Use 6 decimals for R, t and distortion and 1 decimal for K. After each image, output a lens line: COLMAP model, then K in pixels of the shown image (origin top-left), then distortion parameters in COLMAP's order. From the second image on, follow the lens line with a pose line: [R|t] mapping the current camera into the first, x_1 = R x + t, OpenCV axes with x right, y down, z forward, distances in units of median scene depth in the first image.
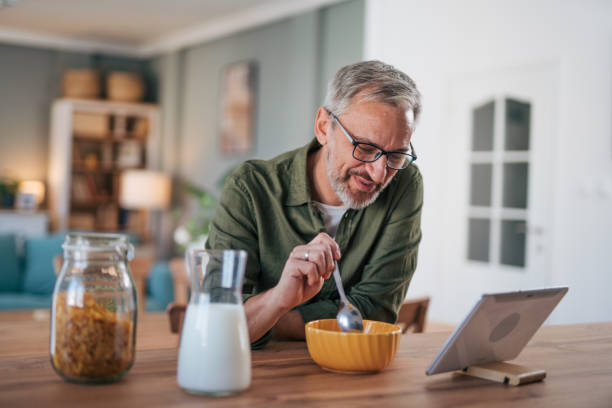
lens RADIAL K [[855.1, 0, 306.0], [0, 855.1, 204.0], [0, 0, 1]] dist [0.009182, 0.028824]
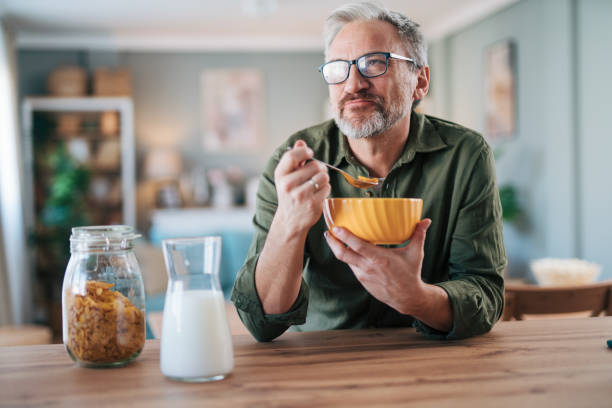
lens RADIAL K [[860.4, 0, 306.0], [0, 860.4, 204.0], [0, 0, 1]] dist [0.009012, 0.033627]
pose [[0.921284, -0.052297, -0.385358, 0.401814], [0.056717, 0.998390, 0.000103, 0.021663], [0.384732, -0.021951, 0.922767, 0.116441]]
